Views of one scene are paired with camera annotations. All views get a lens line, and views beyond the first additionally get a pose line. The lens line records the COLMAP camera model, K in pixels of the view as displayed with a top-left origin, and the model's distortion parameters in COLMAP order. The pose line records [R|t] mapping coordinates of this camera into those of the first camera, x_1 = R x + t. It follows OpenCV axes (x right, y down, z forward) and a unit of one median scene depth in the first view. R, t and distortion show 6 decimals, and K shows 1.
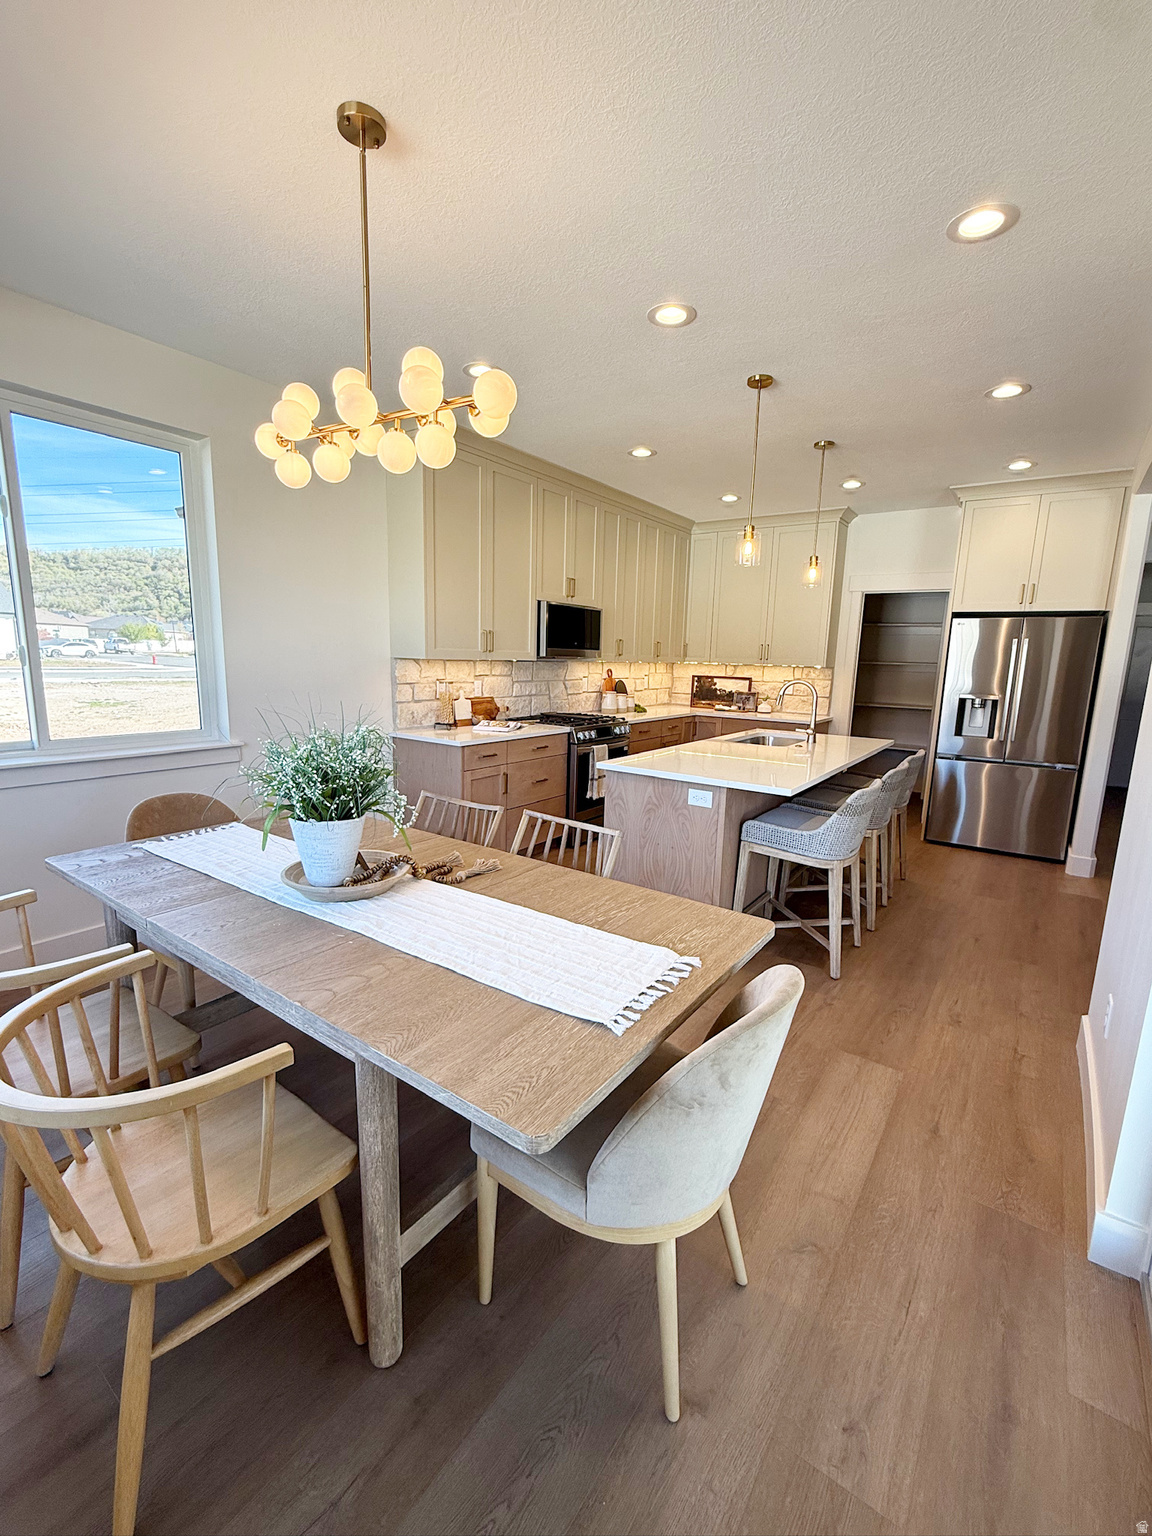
lens RADIAL K [[648.4, 0, 576.0], [0, 648.4, 768.0], [0, 0, 1]] dist [-0.002670, -0.000171]
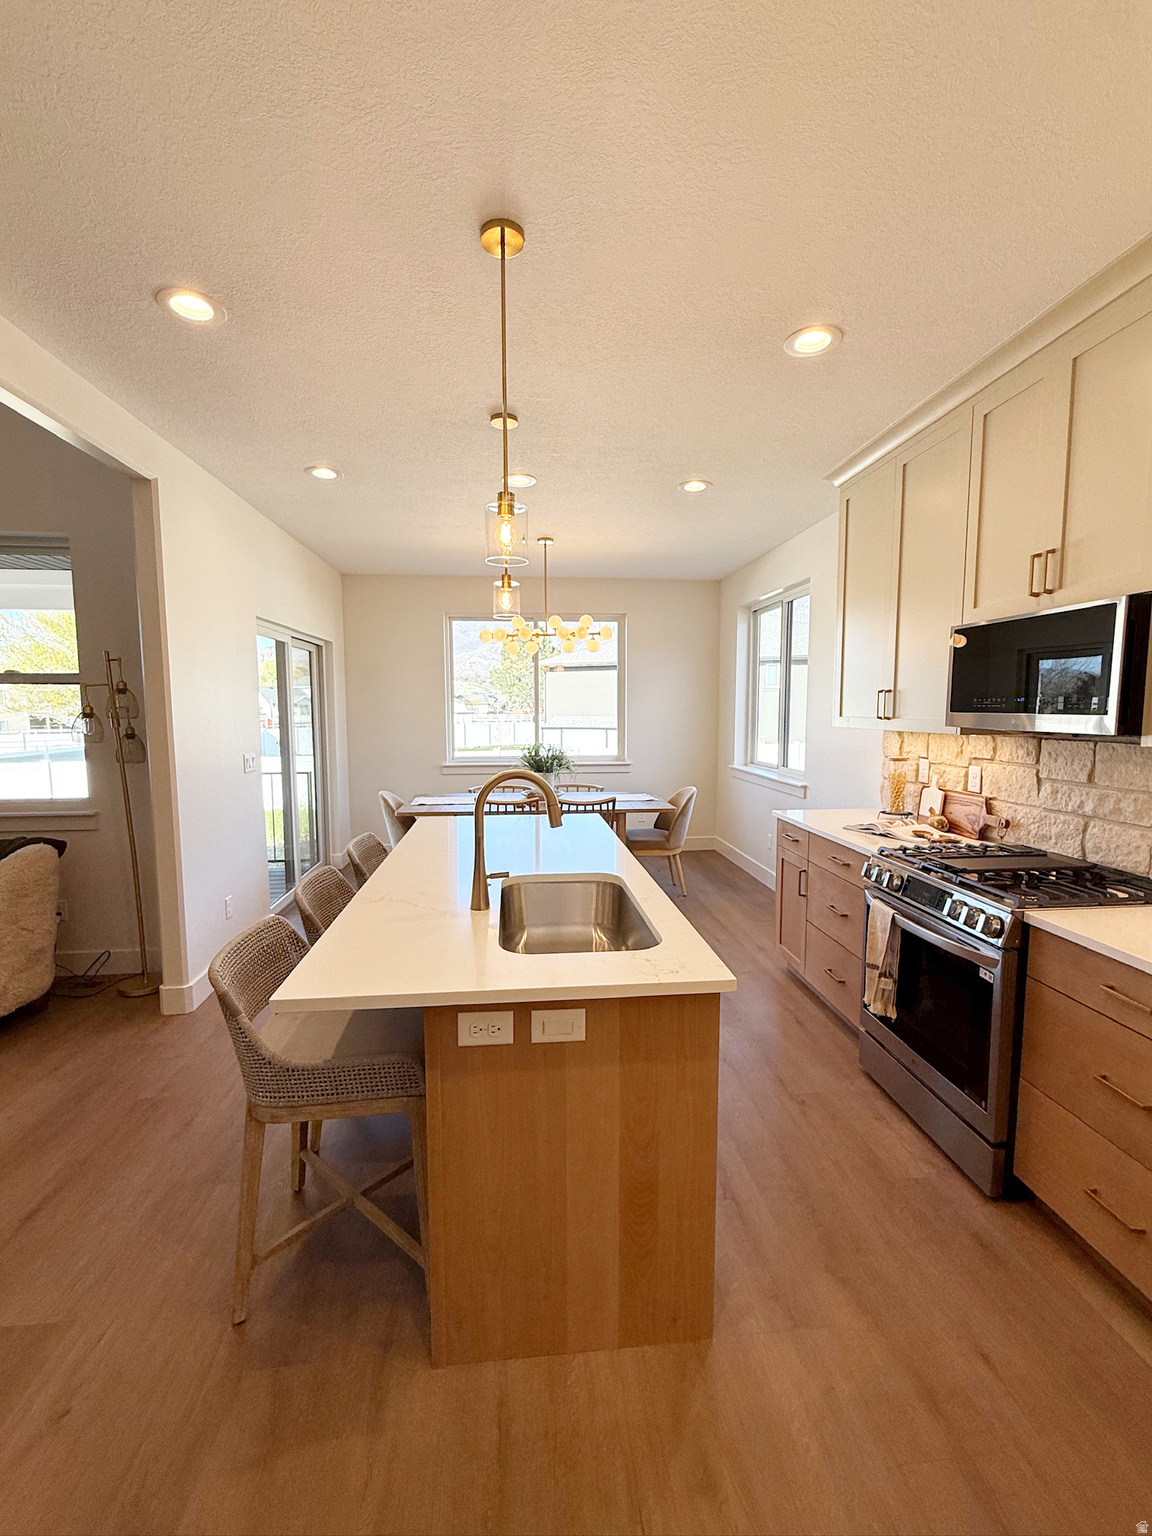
lens RADIAL K [[648.4, 0, 576.0], [0, 648.4, 768.0], [0, 0, 1]] dist [-0.002670, -0.000171]
pose [[-0.746092, 0.035871, -0.664875, 0.507135], [-0.132062, 0.970738, 0.200567, -0.194457], [0.652615, 0.237446, -0.719523, 1.121231]]
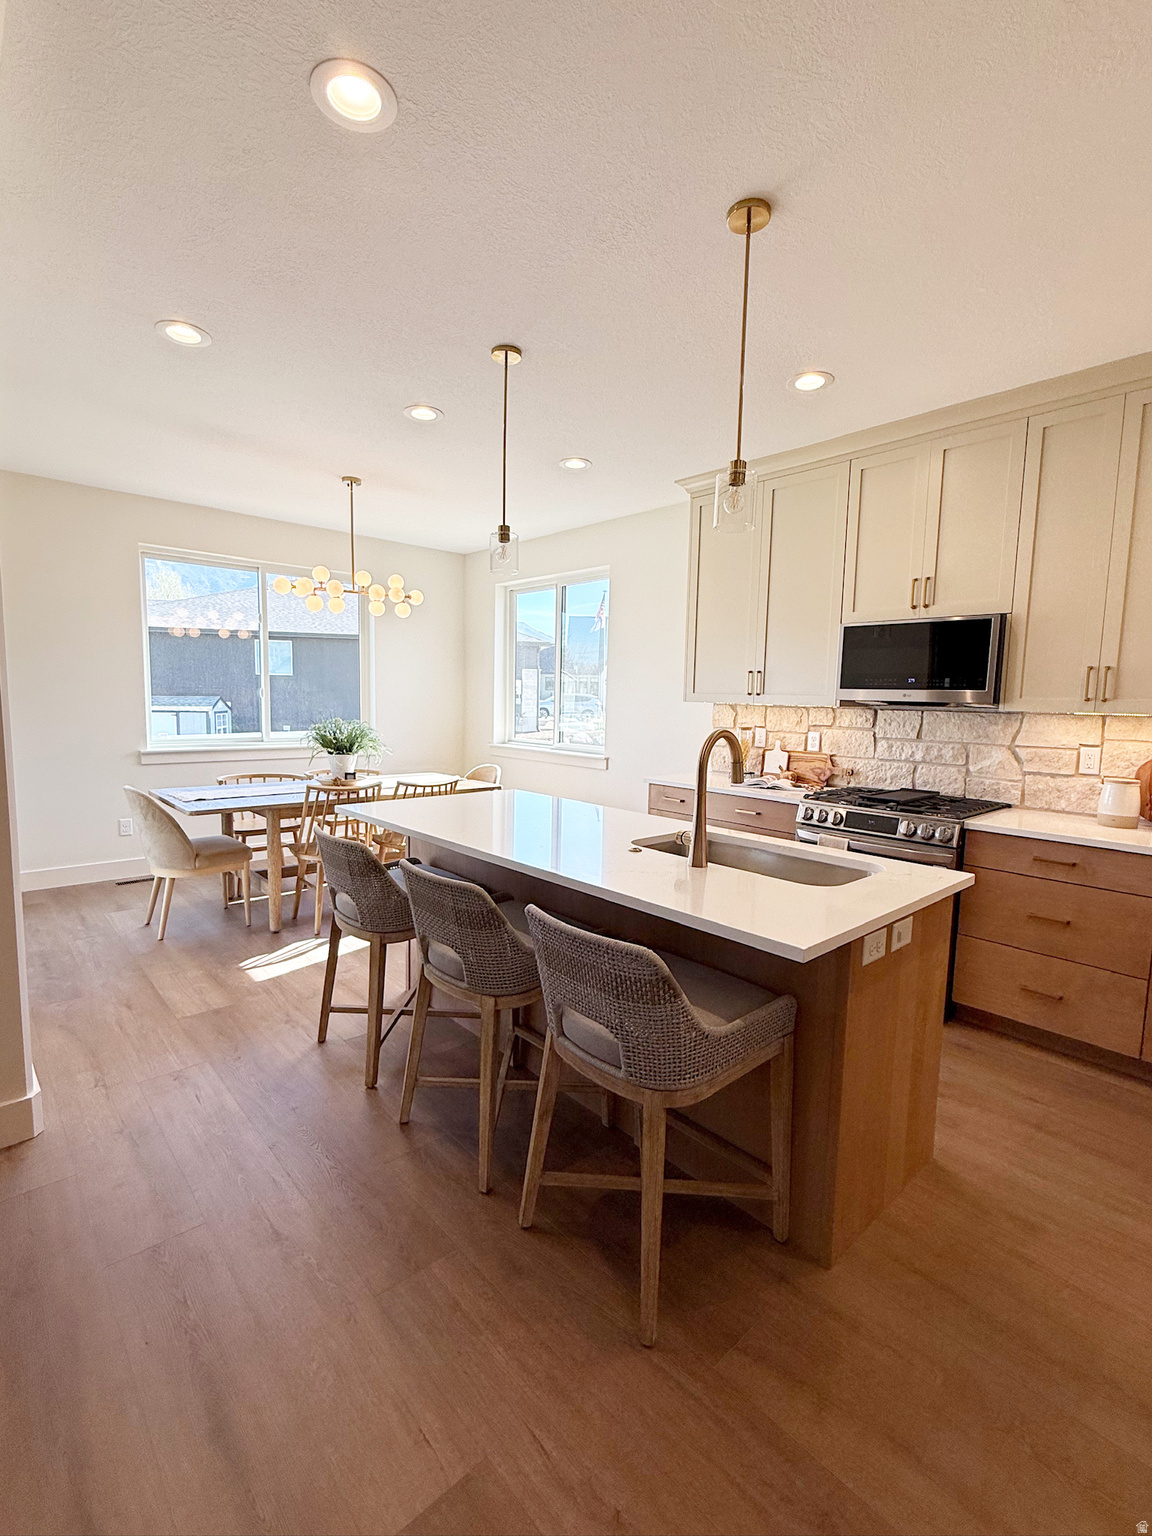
lens RADIAL K [[689.2, 0, 579.1], [0, 689.2, 771.2], [0, 0, 1]] dist [0.001318, 0.000043]
pose [[-0.196172, 0.073359, -0.977821, 0.705974], [-0.195779, 0.974189, 0.112364, -0.118889], [0.960826, 0.213479, -0.176747, 0.824972]]
